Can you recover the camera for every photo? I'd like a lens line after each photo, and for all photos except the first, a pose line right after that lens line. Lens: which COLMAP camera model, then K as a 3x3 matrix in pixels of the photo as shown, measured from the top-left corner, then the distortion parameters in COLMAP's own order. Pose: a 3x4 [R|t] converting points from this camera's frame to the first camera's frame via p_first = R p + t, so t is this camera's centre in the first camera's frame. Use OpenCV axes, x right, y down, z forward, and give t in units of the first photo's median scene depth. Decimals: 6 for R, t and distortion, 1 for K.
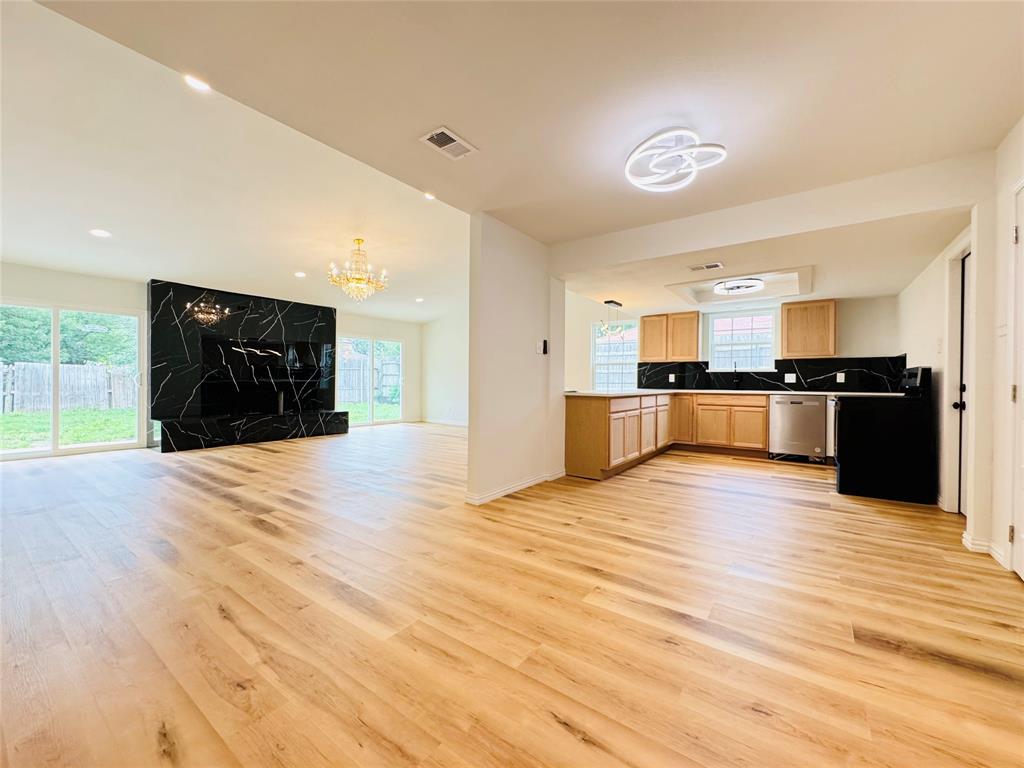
lens RADIAL K [[409.5, 0, 512.0], [0, 409.5, 384.0], [0, 0, 1]] dist [-0.002414, 0.000121]
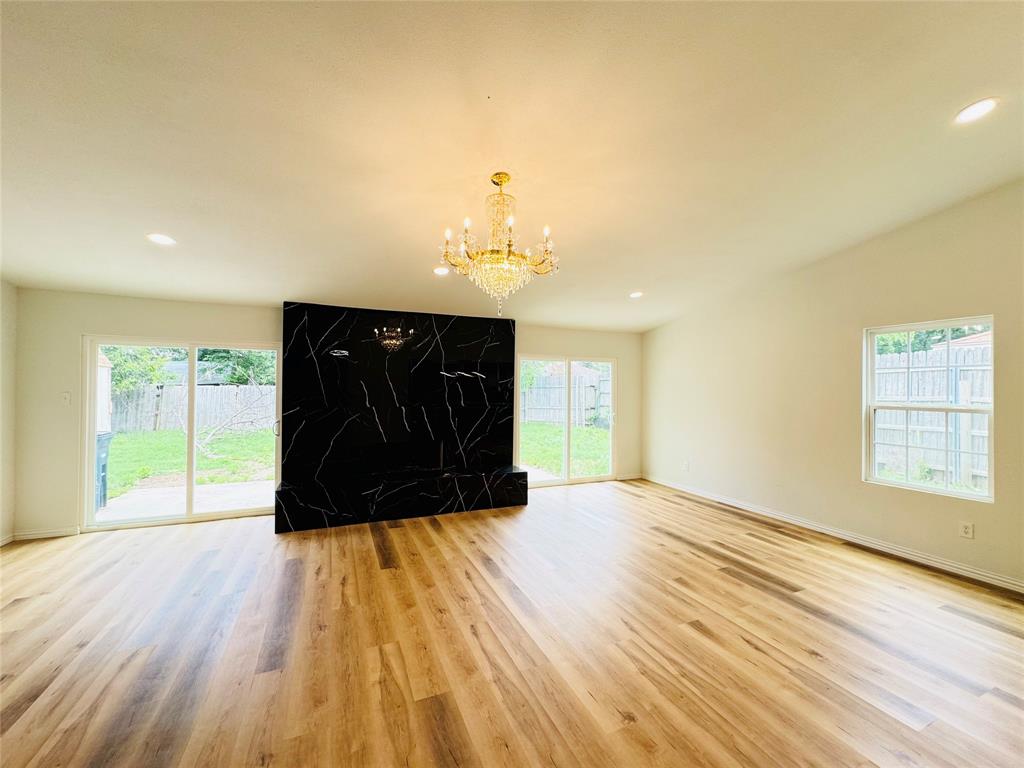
lens RADIAL K [[409.5, 0, 512.0], [0, 409.5, 384.0], [0, 0, 1]] dist [-0.002414, 0.000121]
pose [[0.858111, -0.005252, -0.513437, -0.094670], [-0.004987, 0.999815, -0.018561, -0.078309], [0.513440, 0.018488, 0.857926, 0.504806]]
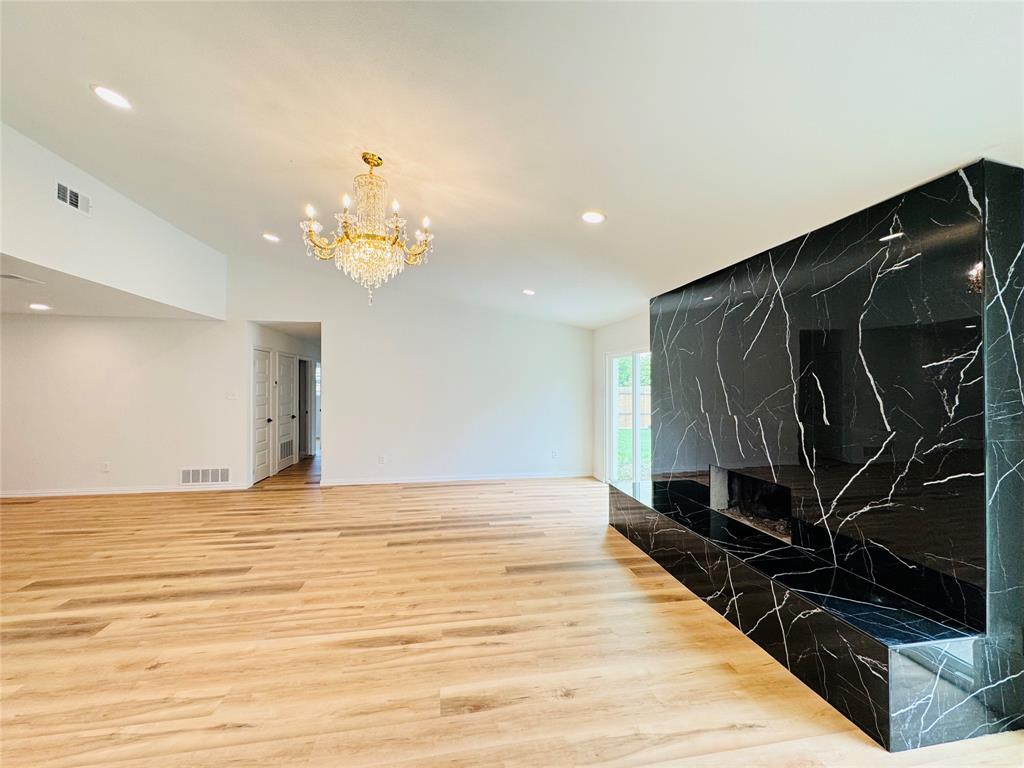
lens RADIAL K [[409.5, 0, 512.0], [0, 409.5, 384.0], [0, 0, 1]] dist [-0.002414, 0.000121]
pose [[-0.701717, -0.017605, -0.712239, -0.136835], [-0.013232, 0.999844, -0.011678, -0.077339], [0.712333, 0.001229, -0.701840, 1.236132]]
